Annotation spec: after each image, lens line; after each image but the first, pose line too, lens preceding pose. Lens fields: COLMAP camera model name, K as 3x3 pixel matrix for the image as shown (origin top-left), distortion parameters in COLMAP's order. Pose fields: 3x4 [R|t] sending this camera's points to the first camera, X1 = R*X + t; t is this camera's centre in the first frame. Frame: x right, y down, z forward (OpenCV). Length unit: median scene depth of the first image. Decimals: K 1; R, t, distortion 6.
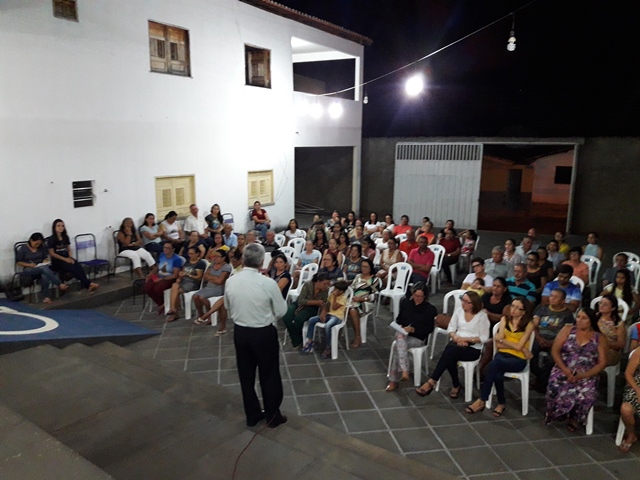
lens RADIAL K [[547.7, 0, 323.7], [0, 547.7, 242.8], [0, 0, 1]] dist [0.070154, -0.108183]
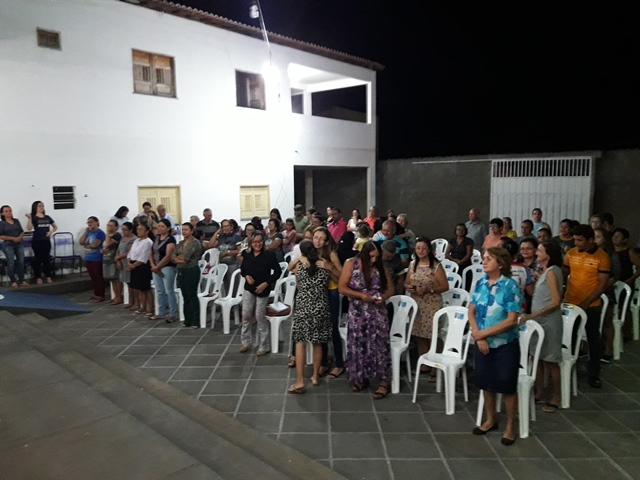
lens RADIAL K [[547.7, 0, 317.7], [0, 547.7, 236.7], [0, 0, 1]] dist [0.070154, -0.108183]
pose [[0.983396, -0.001160, -0.181468, 0.249812], [-0.014755, 0.996158, -0.086327, 0.072218], [0.180871, 0.087572, 0.979600, -0.015013]]
